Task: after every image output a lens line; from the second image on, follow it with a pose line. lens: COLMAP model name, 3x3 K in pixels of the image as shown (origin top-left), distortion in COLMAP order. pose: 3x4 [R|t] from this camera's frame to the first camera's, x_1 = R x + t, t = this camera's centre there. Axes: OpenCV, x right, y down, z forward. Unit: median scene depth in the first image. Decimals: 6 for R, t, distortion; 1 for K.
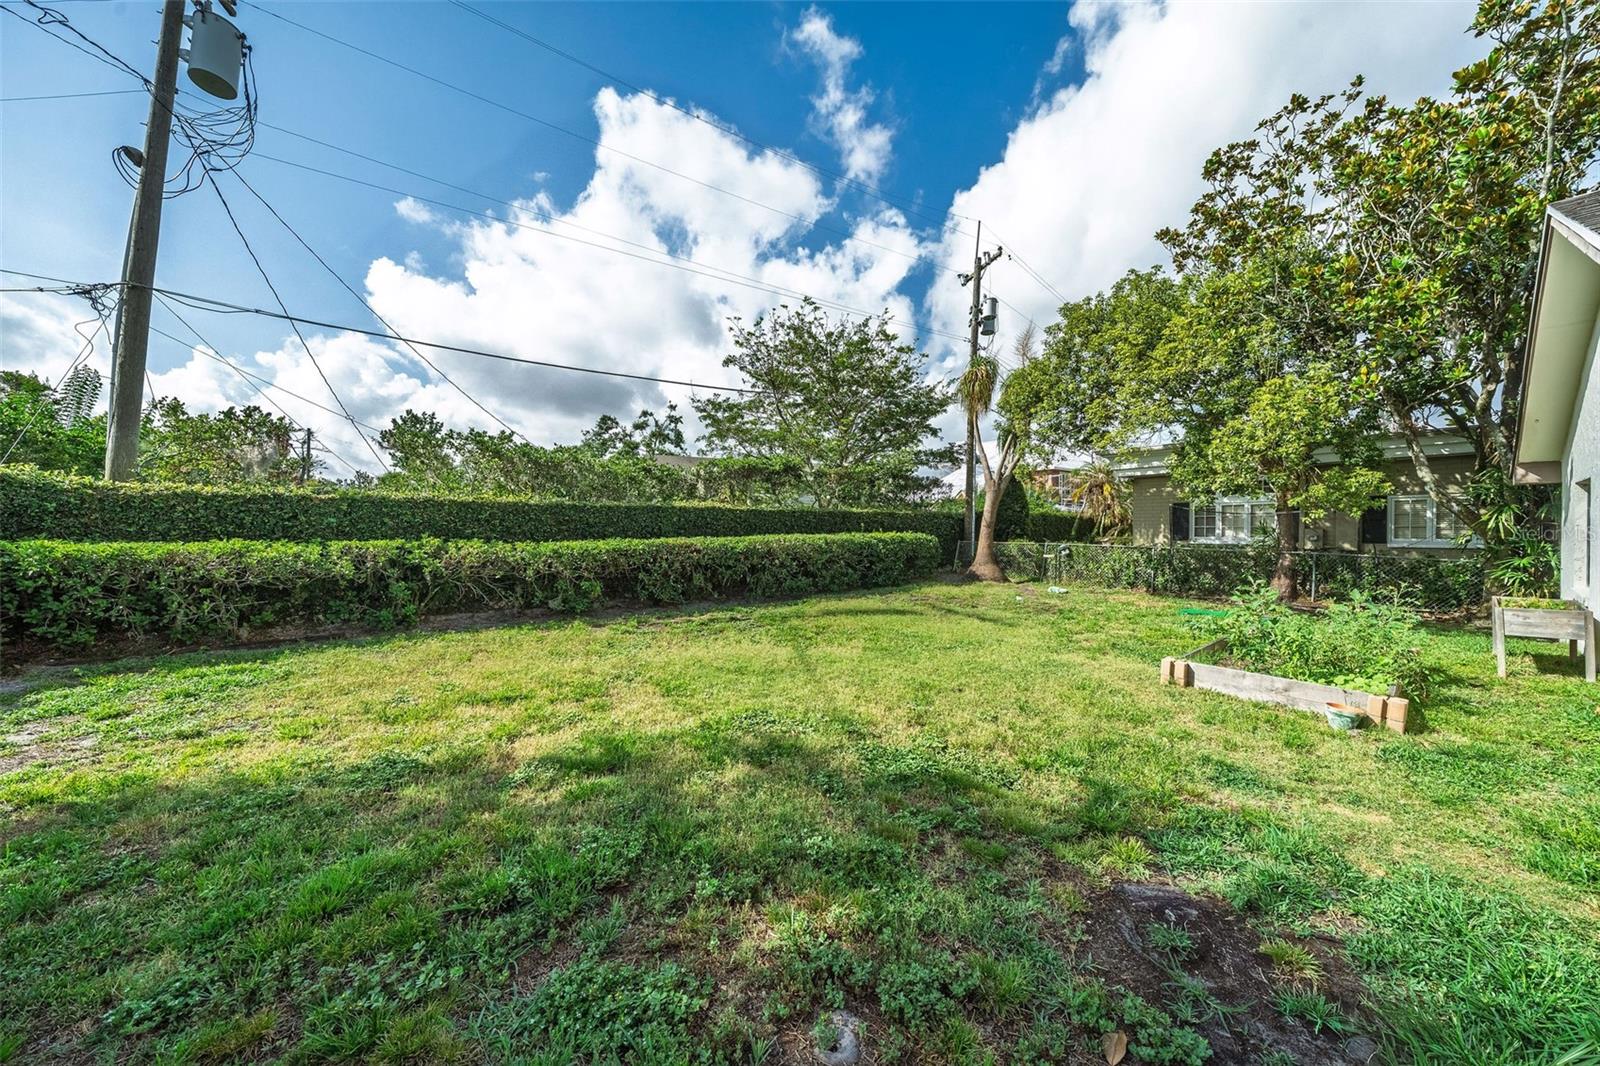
lens RADIAL K [[541.7, 0, 799.5], [0, 541.7, 535.4], [0, 0, 1]] dist [-0.003770, -0.000209]
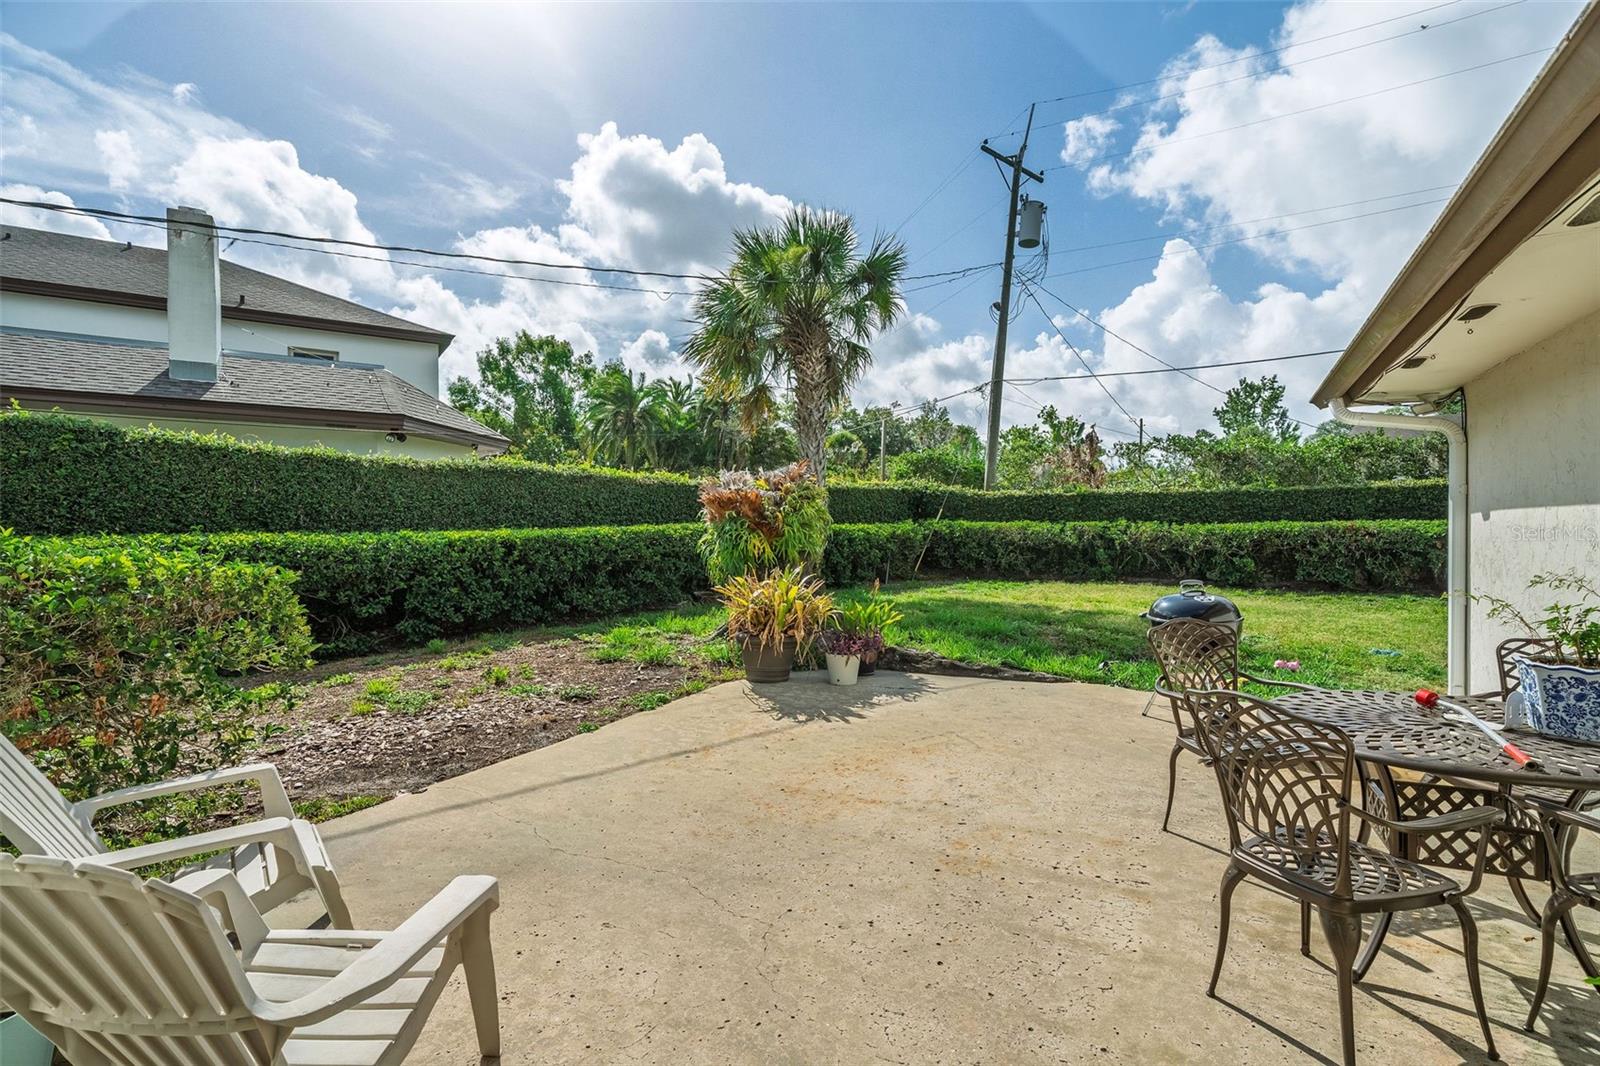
lens RADIAL K [[698.3, 0, 800.0], [0, 698.3, 533.0], [0, 0, 1]] dist [0.001316, 0.000054]
pose [[0.356112, 0.012732, -0.934357, 0.727967], [-0.008497, 0.999910, 0.010387, 0.026273], [0.934405, 0.004240, 0.356188, -0.447303]]
